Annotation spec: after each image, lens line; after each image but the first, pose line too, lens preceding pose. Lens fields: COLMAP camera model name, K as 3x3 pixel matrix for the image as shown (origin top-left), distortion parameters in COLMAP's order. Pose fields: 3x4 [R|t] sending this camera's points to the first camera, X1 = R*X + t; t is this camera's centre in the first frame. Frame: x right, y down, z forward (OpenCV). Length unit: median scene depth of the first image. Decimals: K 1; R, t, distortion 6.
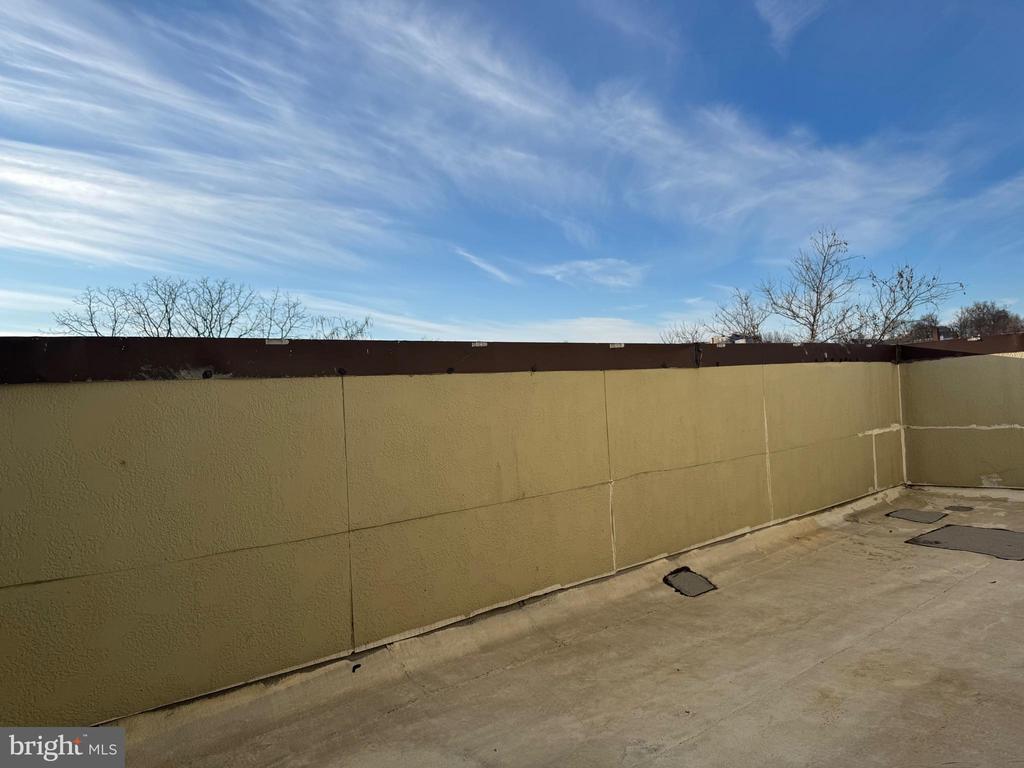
lens RADIAL K [[717.6, 0, 496.7], [0, 717.6, 385.6], [0, 0, 1]] dist [0.060985, -0.079556]
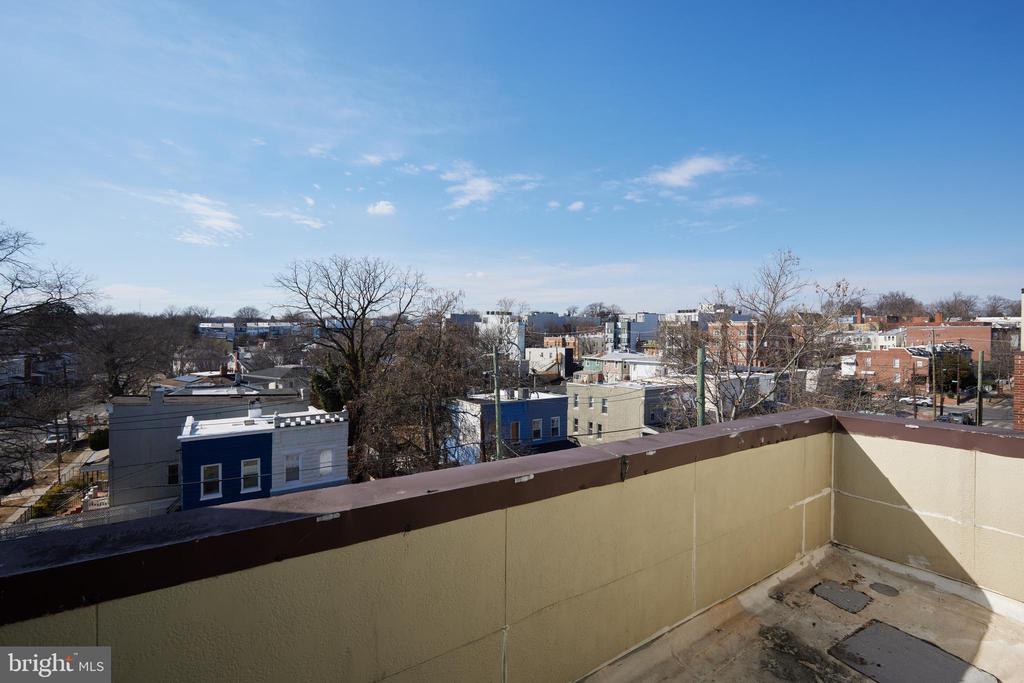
lens RADIAL K [[468.5, 0, 512.0], [0, 468.5, 341.5], [0, 0, 1]] dist [0.002082, -0.001140]
pose [[0.994297, 0.059043, -0.088809, 0.131350], [-0.056529, 0.997933, 0.030571, -0.168505], [0.090430, -0.025376, 0.995579, 0.266282]]
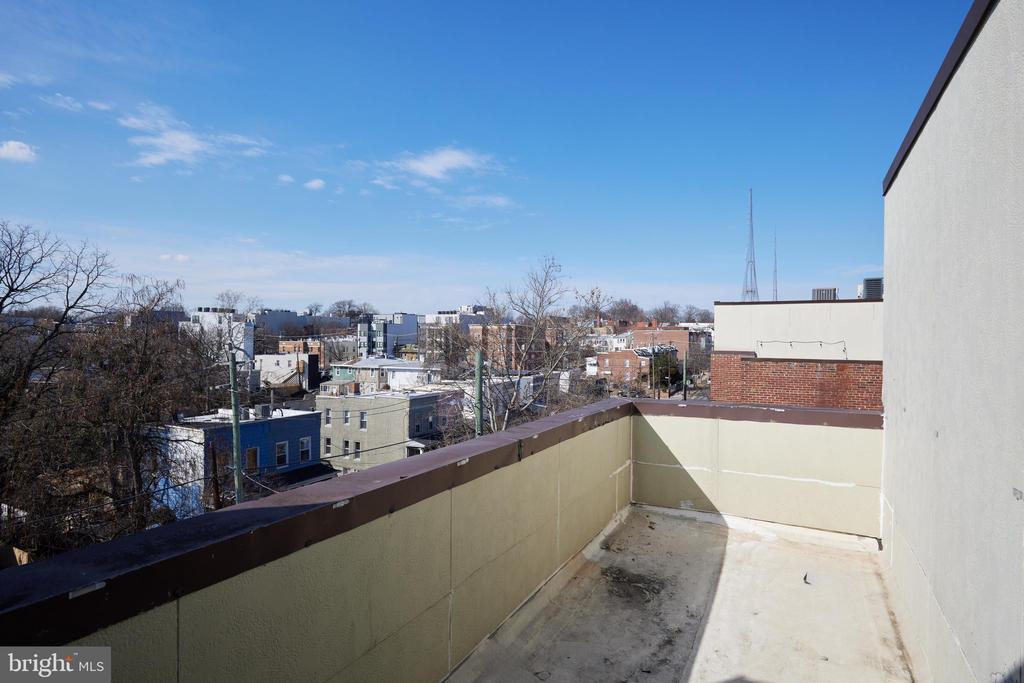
lens RADIAL K [[537.3, 0, 512.0], [0, 537.3, 341.5], [0, 0, 1]] dist [-0.020705, -0.000070]
pose [[0.923700, 0.054137, 0.379272, -0.053935], [-0.056503, 0.998390, -0.004900, -0.159646], [-0.378926, -0.016904, 0.925272, 0.150667]]
